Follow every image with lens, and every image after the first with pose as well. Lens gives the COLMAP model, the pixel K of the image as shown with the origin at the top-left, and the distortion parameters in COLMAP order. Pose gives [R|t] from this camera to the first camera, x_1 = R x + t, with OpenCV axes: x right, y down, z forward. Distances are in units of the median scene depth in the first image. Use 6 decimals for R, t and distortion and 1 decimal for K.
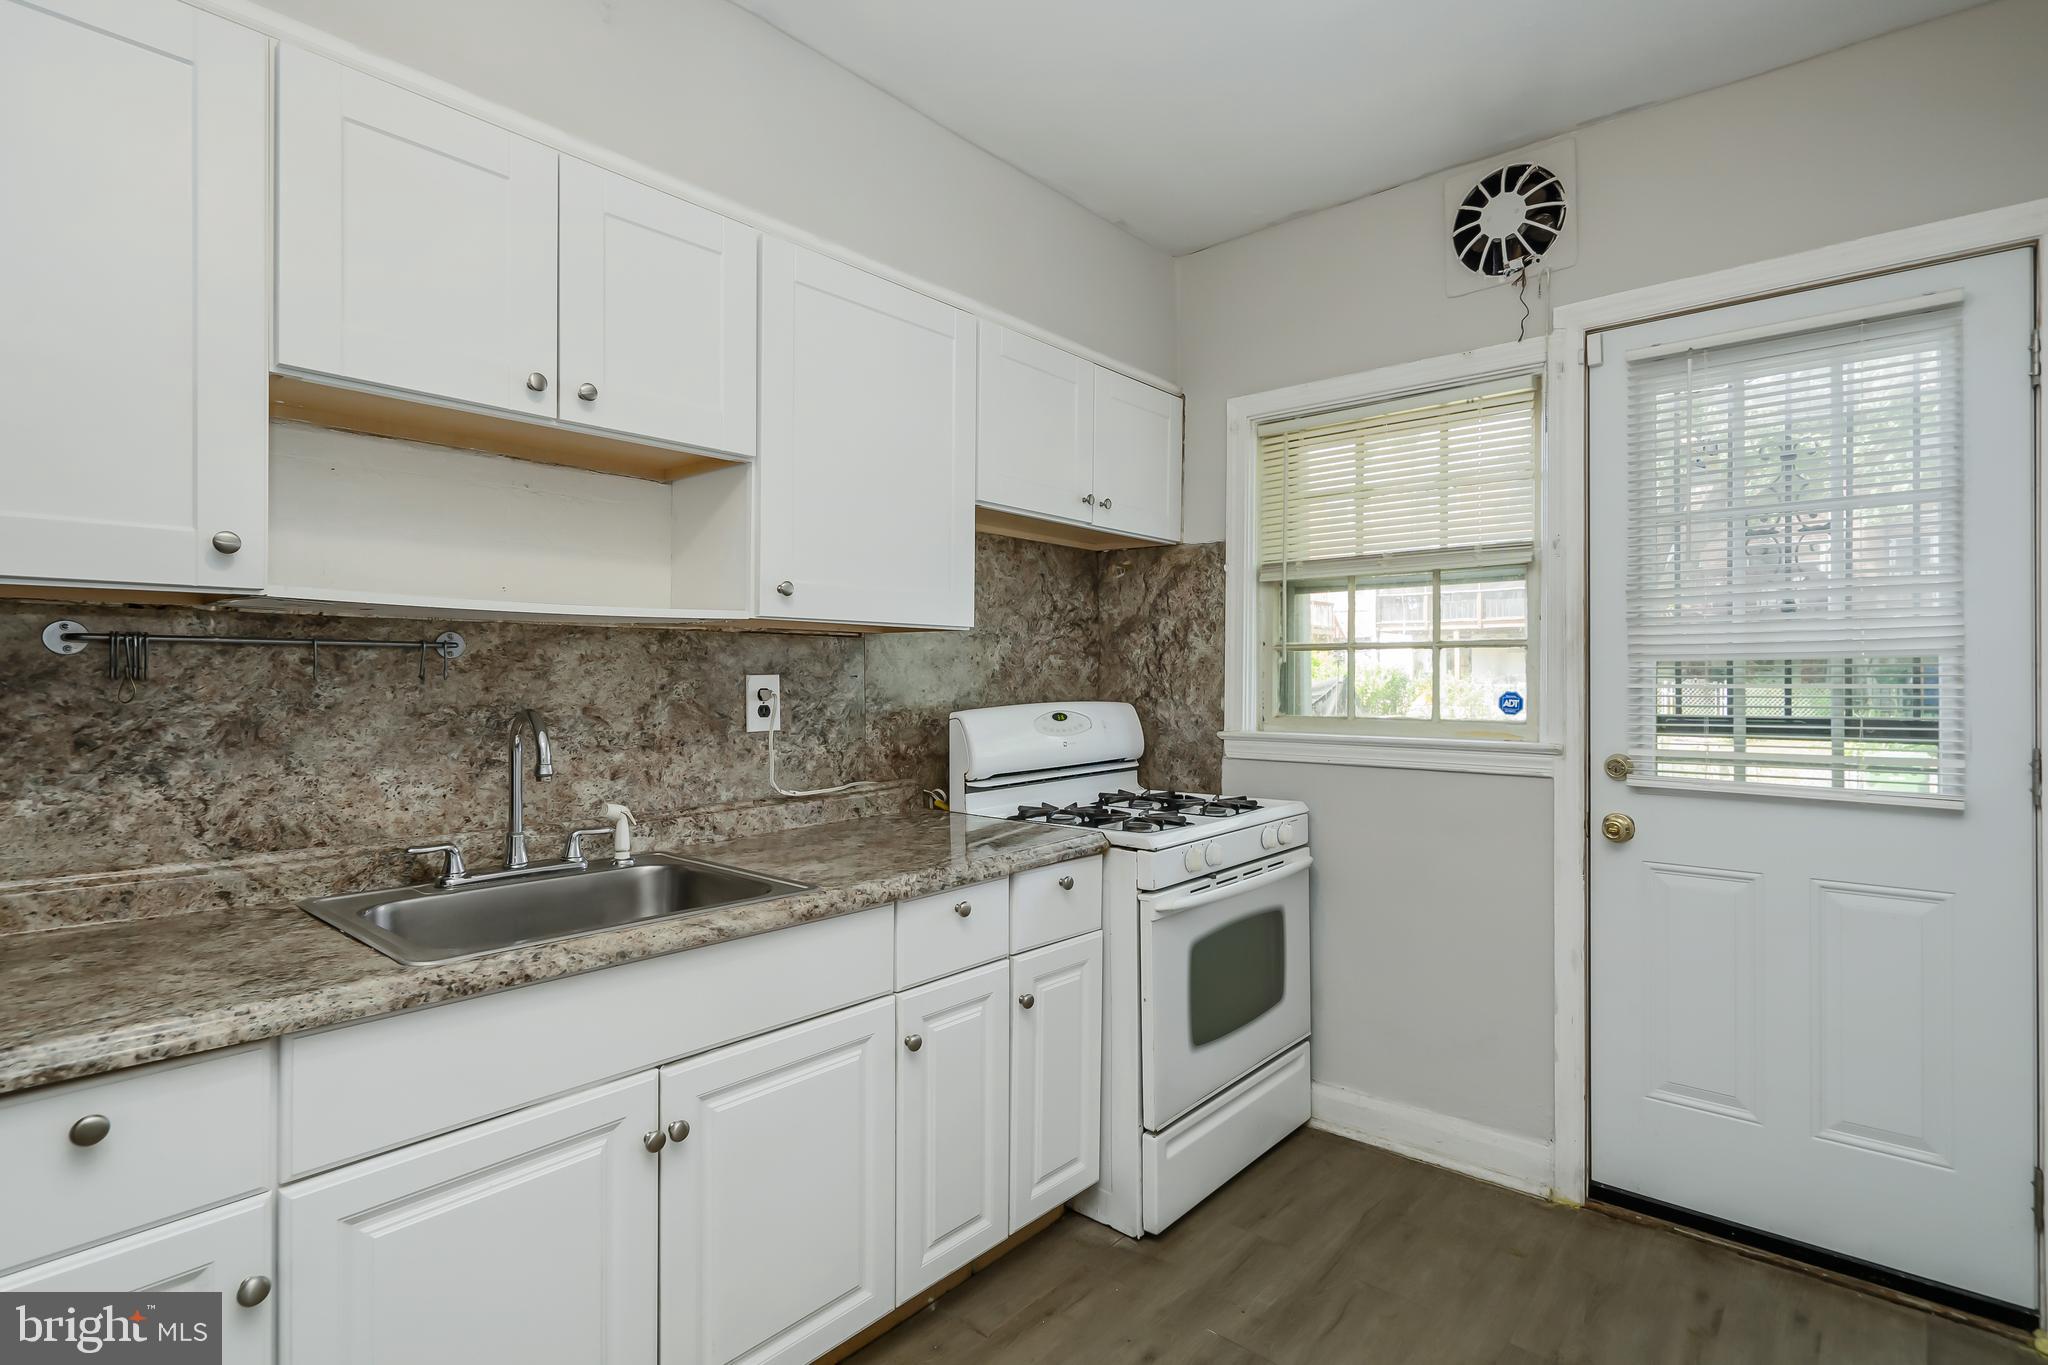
lens RADIAL K [[982.2, 0, 1022.7], [0, 982.2, 683.8], [0, 0, 1]] dist [0.002188, 0.001877]
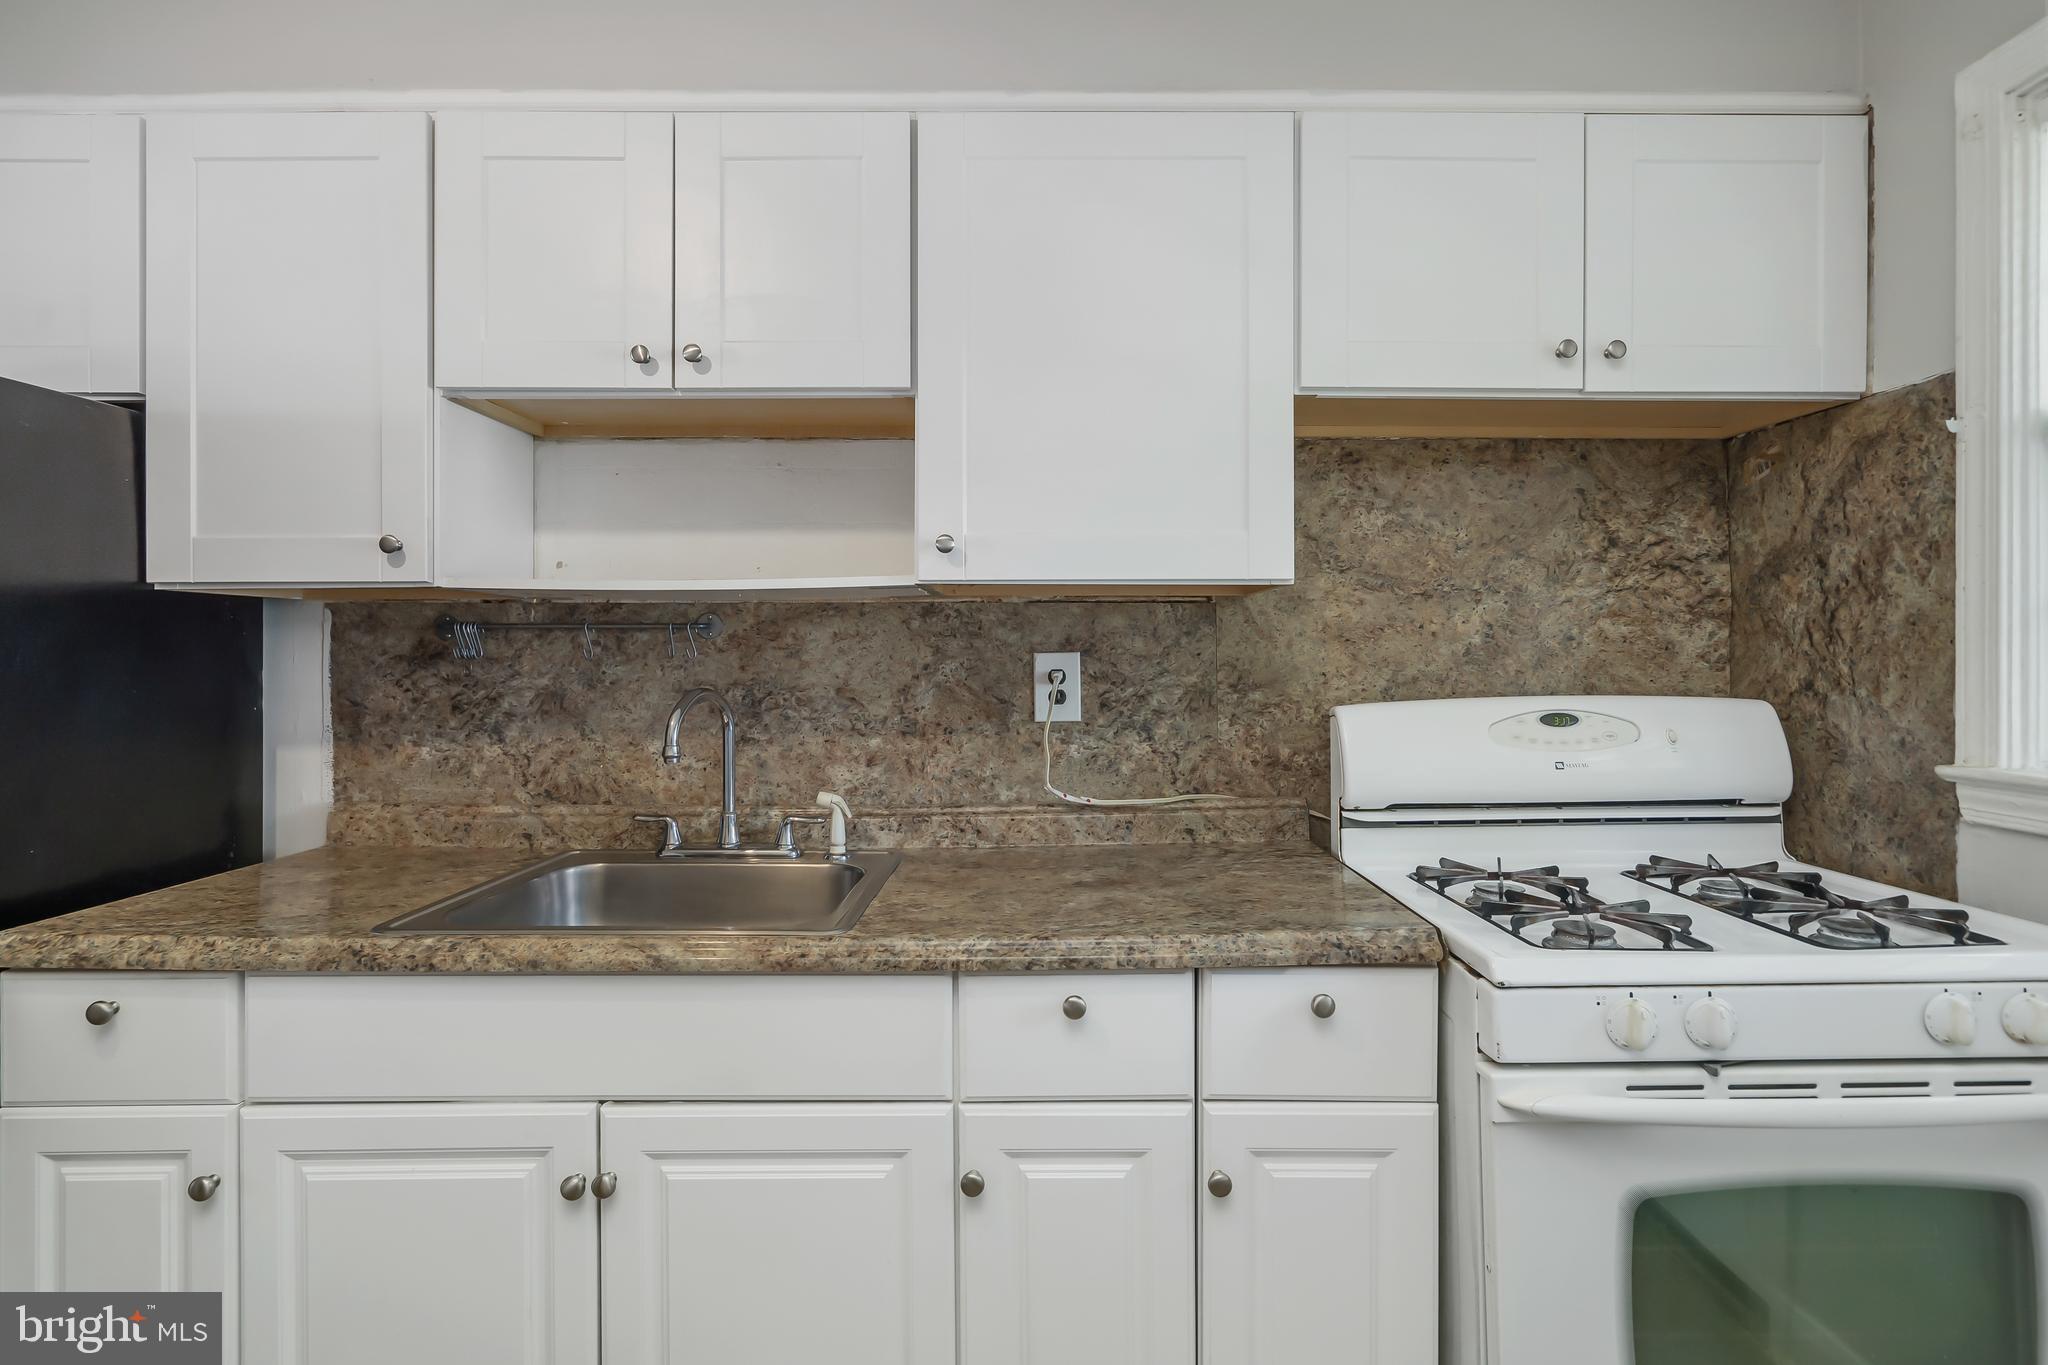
lens RADIAL K [[982.2, 0, 1030.5], [0, 982.2, 643.3], [0, 0, 1]] dist [0.002188, 0.001877]
pose [[0.664496, -0.013018, -0.747178, 0.360698], [-0.003234, 0.999789, -0.020295, -0.000379], [0.747284, 0.015903, 0.664314, 0.466746]]
